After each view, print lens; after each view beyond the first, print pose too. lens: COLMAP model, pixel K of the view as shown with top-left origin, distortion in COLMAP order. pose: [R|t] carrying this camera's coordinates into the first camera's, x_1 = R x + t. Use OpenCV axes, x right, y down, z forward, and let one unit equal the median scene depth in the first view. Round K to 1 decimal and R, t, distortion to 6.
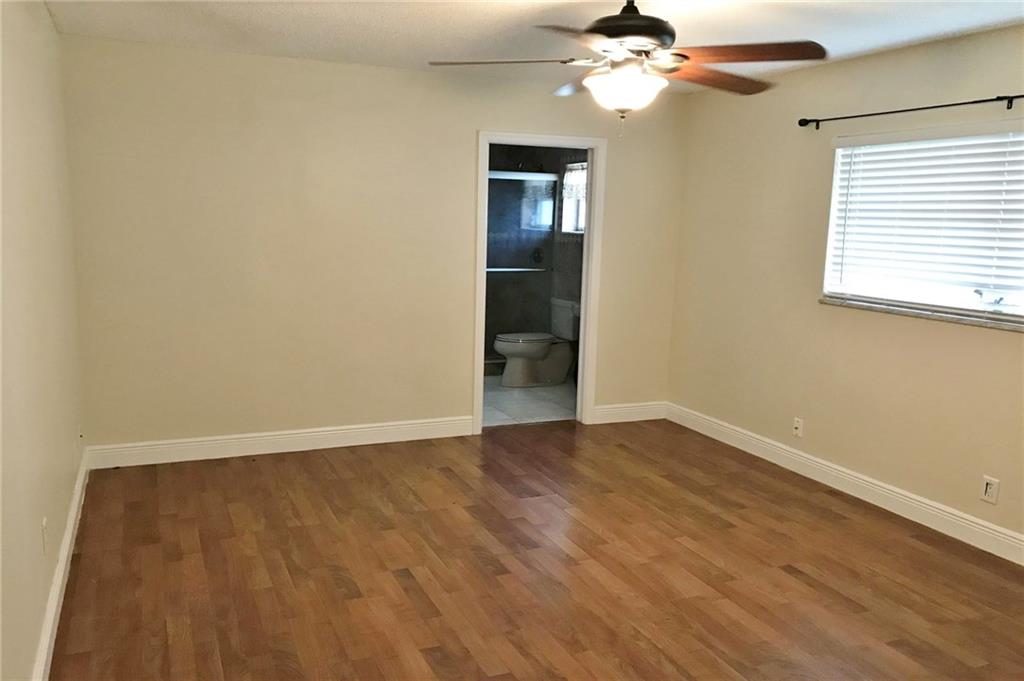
lens RADIAL K [[832.3, 0, 512.0], [0, 832.3, 340.5], [0, 0, 1]] dist [0.089019, -0.137536]
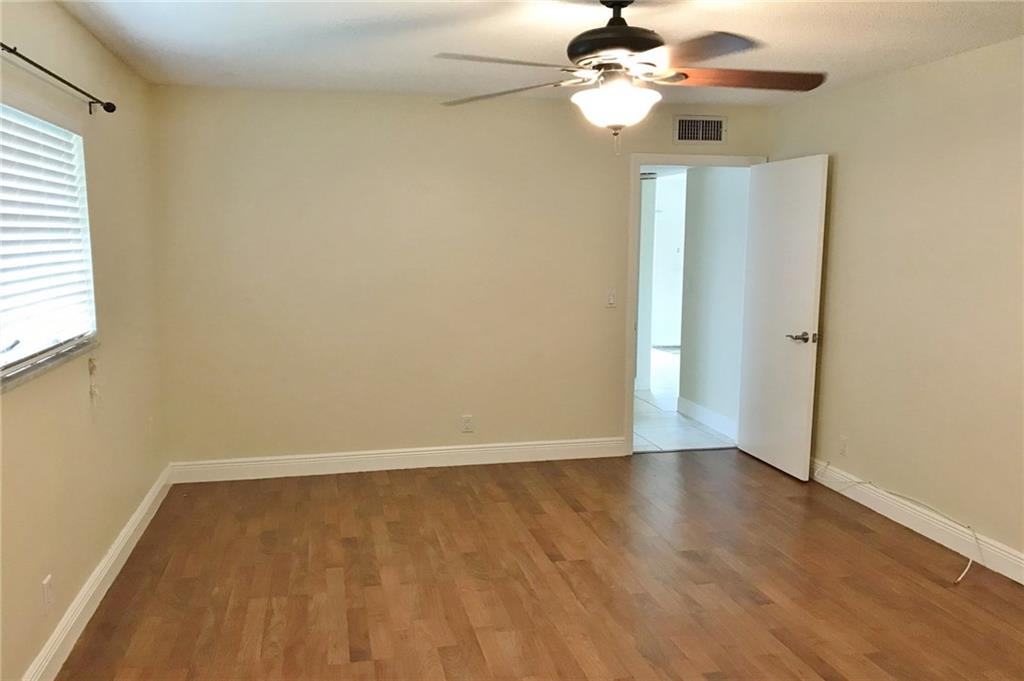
lens RADIAL K [[832.3, 0, 512.0], [0, 832.3, 340.5], [0, 0, 1]] dist [0.089019, -0.137536]
pose [[-0.981040, -0.052110, 0.186667, 0.048782], [0.000637, 0.962302, 0.271984, -0.282318], [-0.193803, 0.266946, -0.944023, 1.856584]]
